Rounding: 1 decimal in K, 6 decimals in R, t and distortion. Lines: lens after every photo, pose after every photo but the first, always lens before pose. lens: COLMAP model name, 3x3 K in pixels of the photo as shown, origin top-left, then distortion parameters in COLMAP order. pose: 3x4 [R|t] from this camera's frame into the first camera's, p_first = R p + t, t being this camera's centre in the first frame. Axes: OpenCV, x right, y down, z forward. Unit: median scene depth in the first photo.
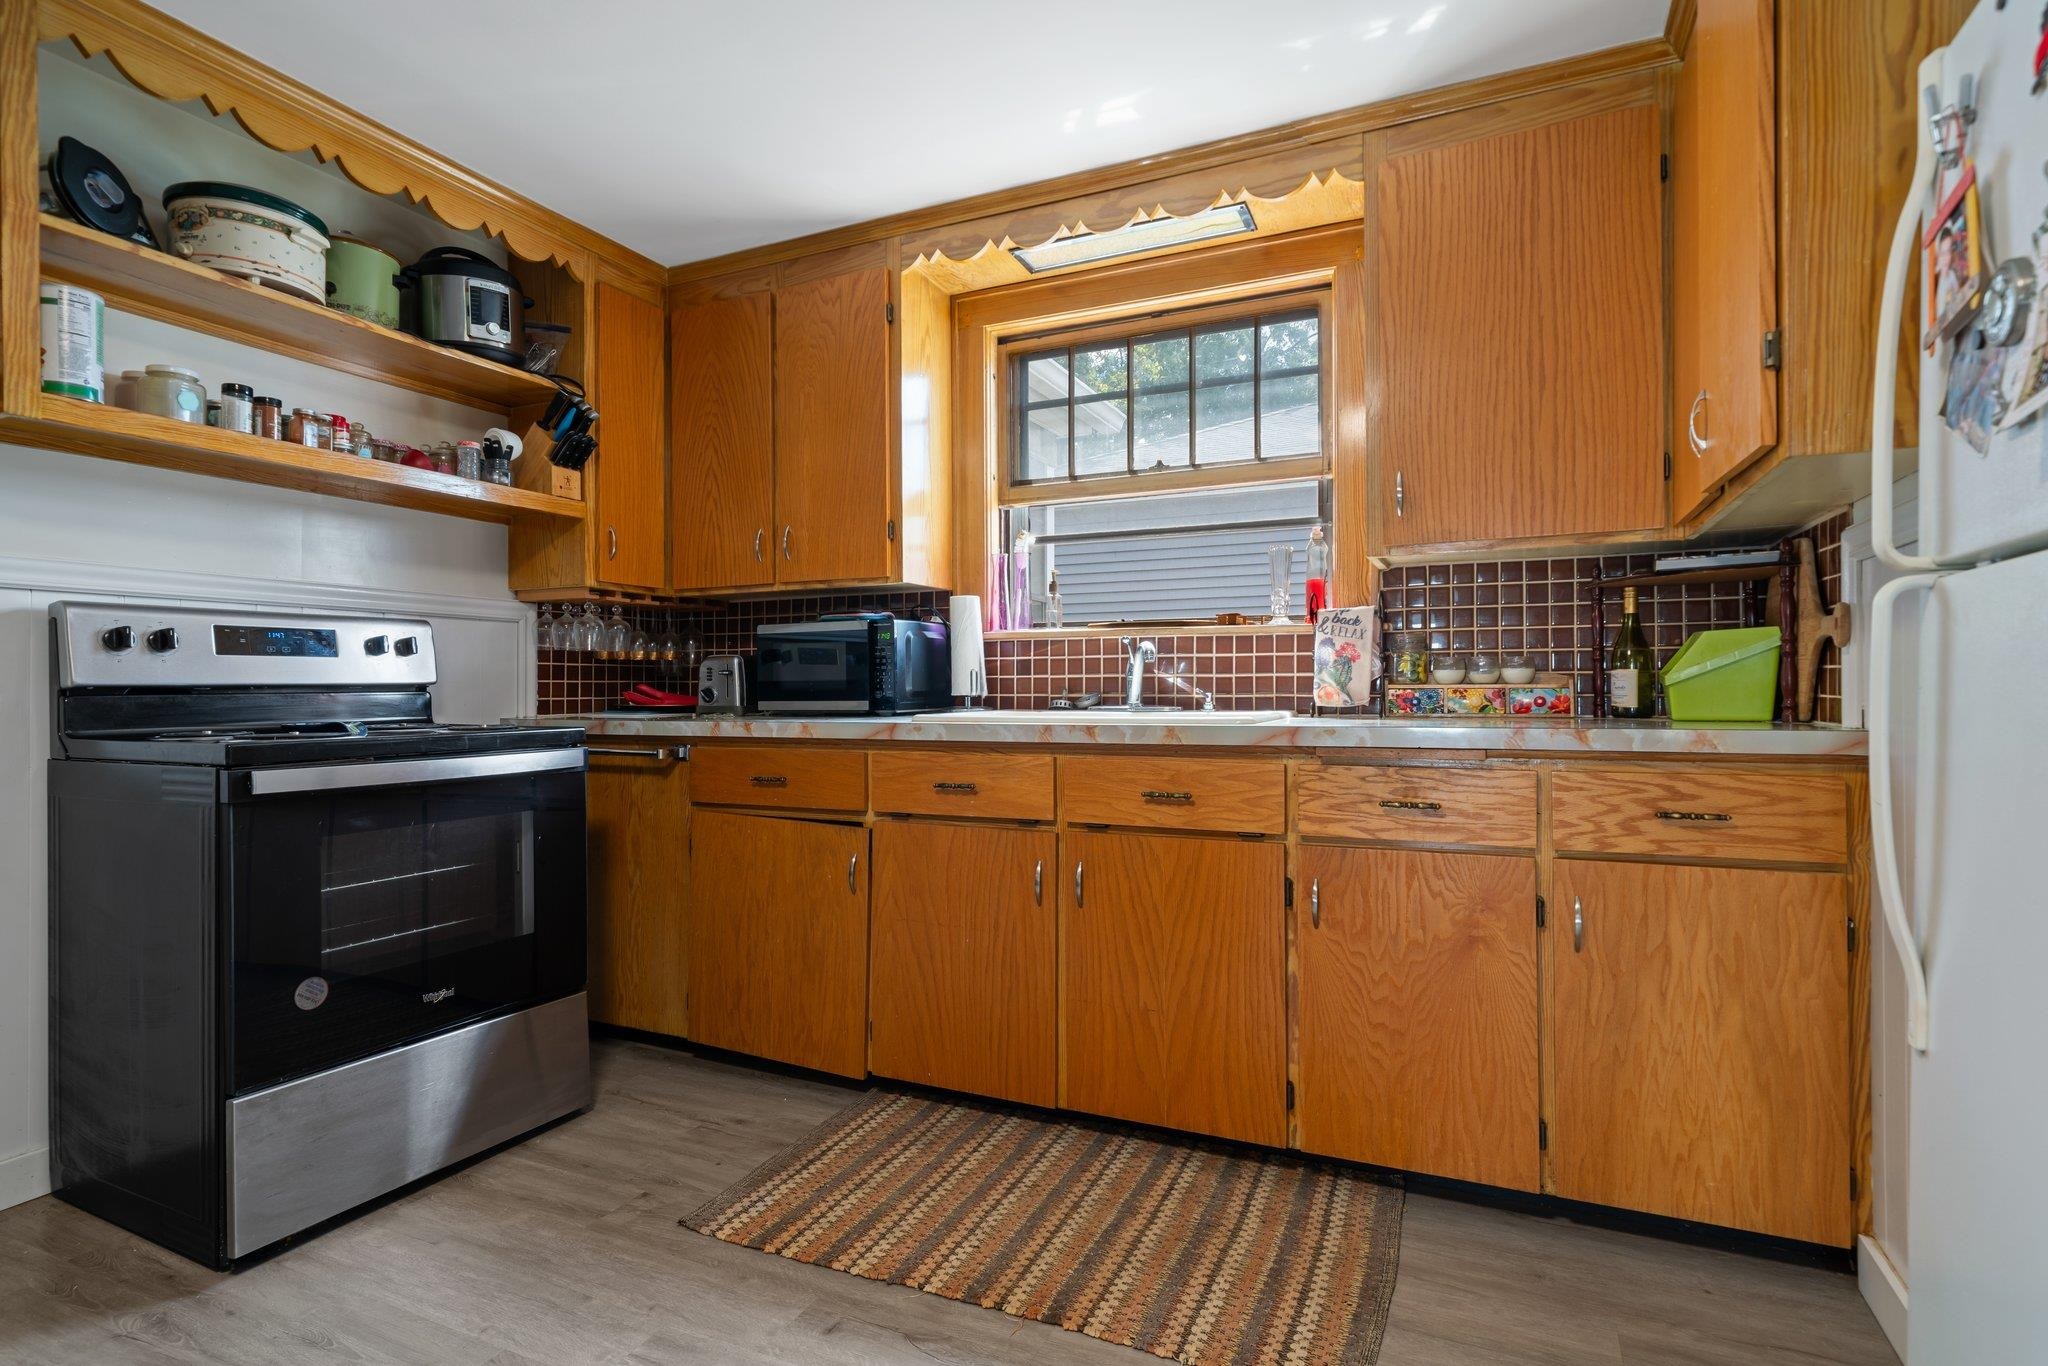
lens RADIAL K [[1016.9, 0, 1035.6], [0, 1016.9, 690.5], [0, 0, 1]] dist [-0.000636, -0.000186]
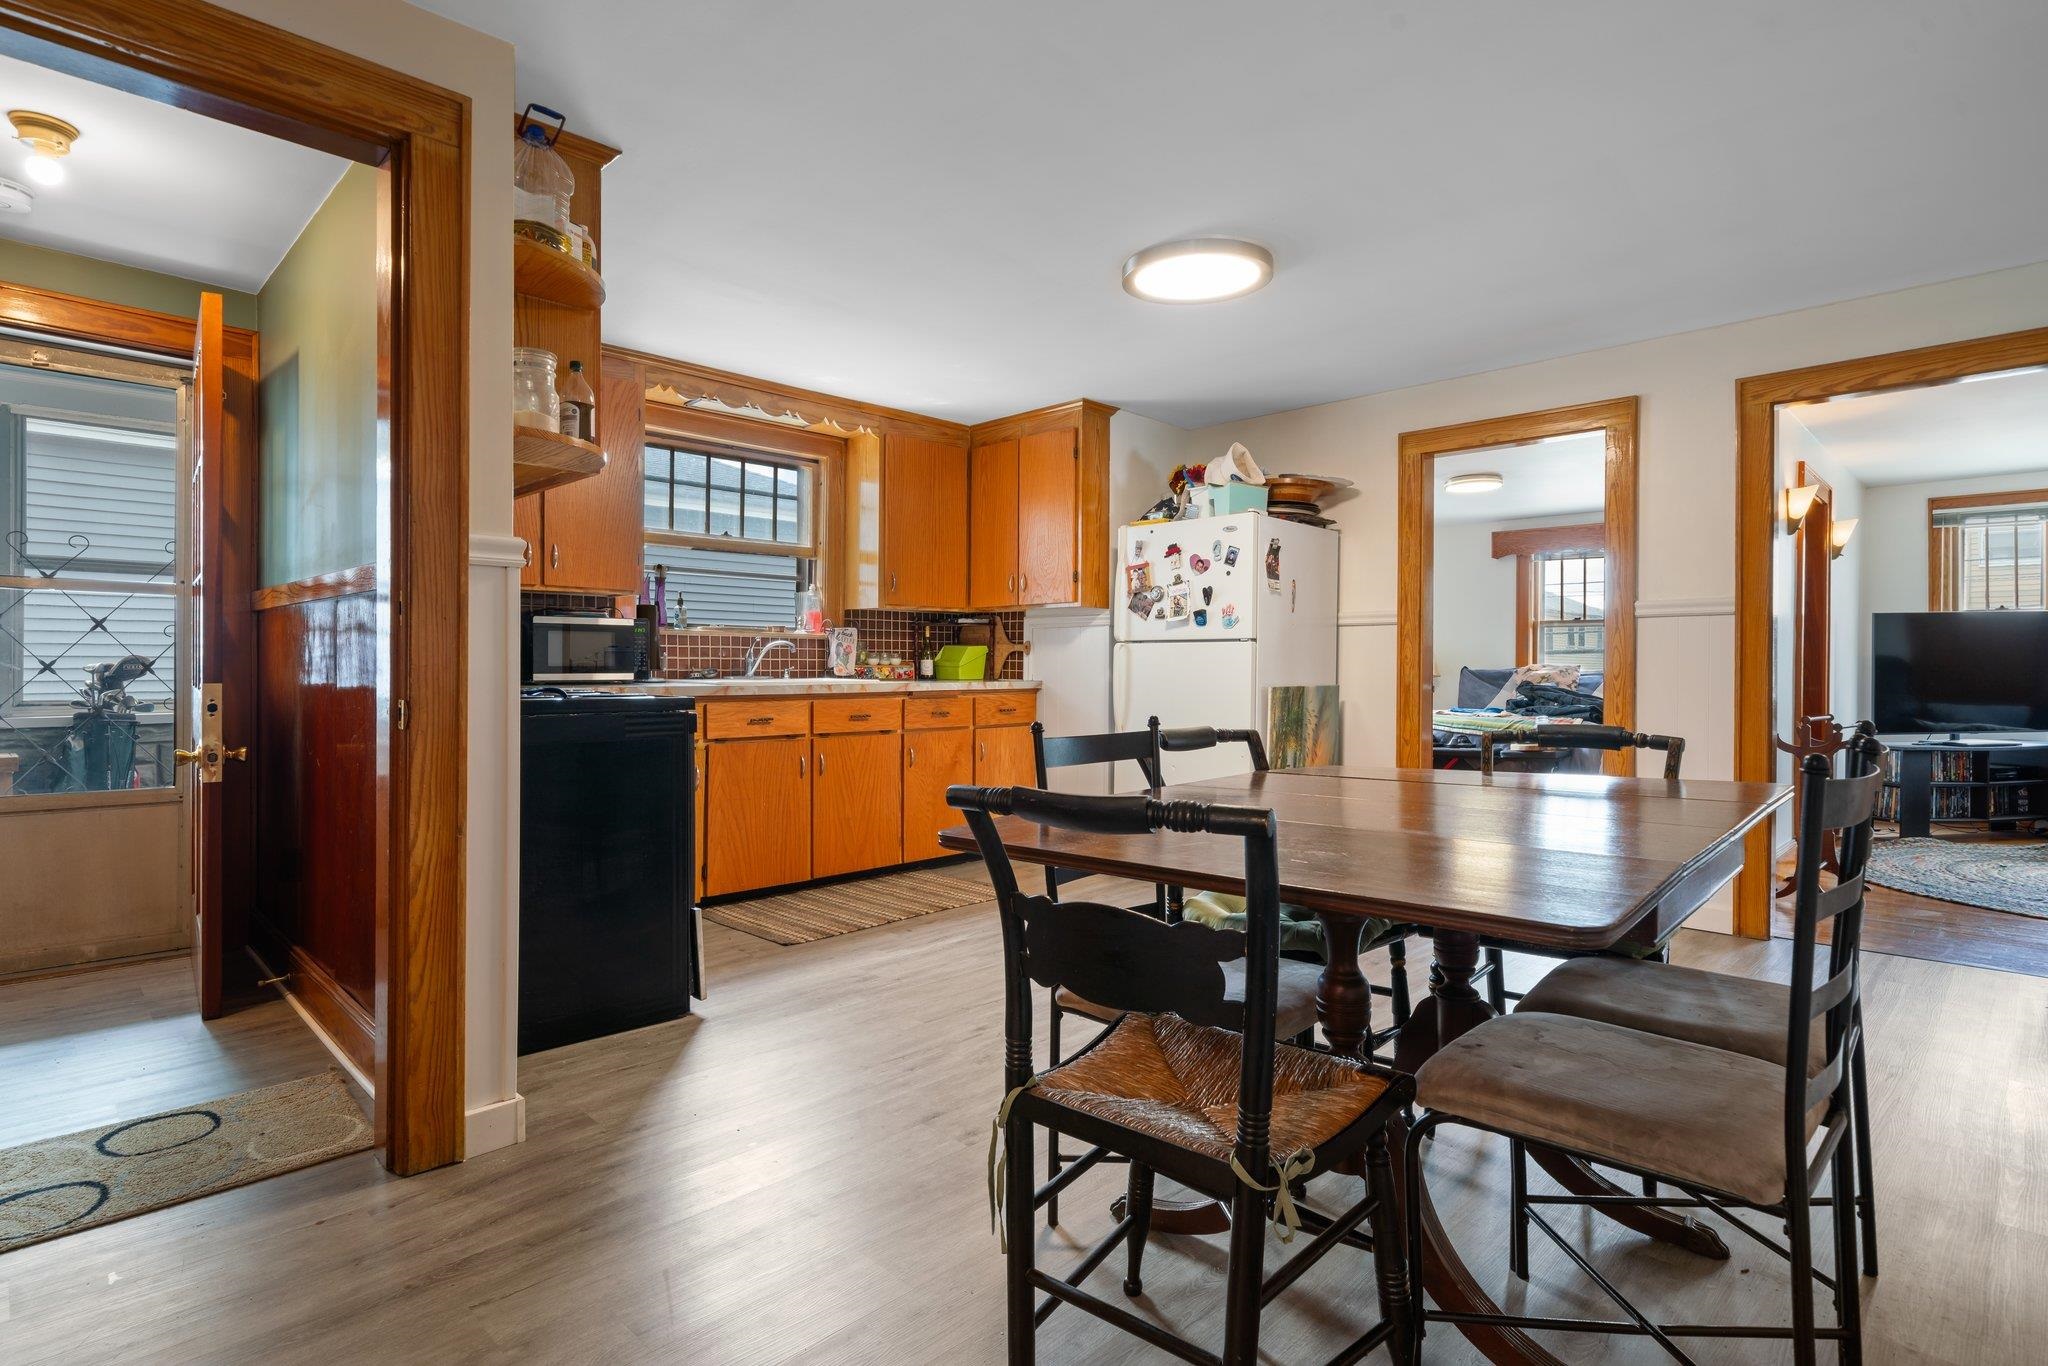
lens RADIAL K [[1016.9, 0, 1012.6], [0, 1016.9, 681.5], [0, 0, 1]] dist [-0.000636, -0.000186]
pose [[0.353560, -0.007912, 0.935379, -1.598317], [-0.001220, 0.999959, 0.008919, 0.009404], [-0.935411, -0.004294, 0.353536, -0.058070]]
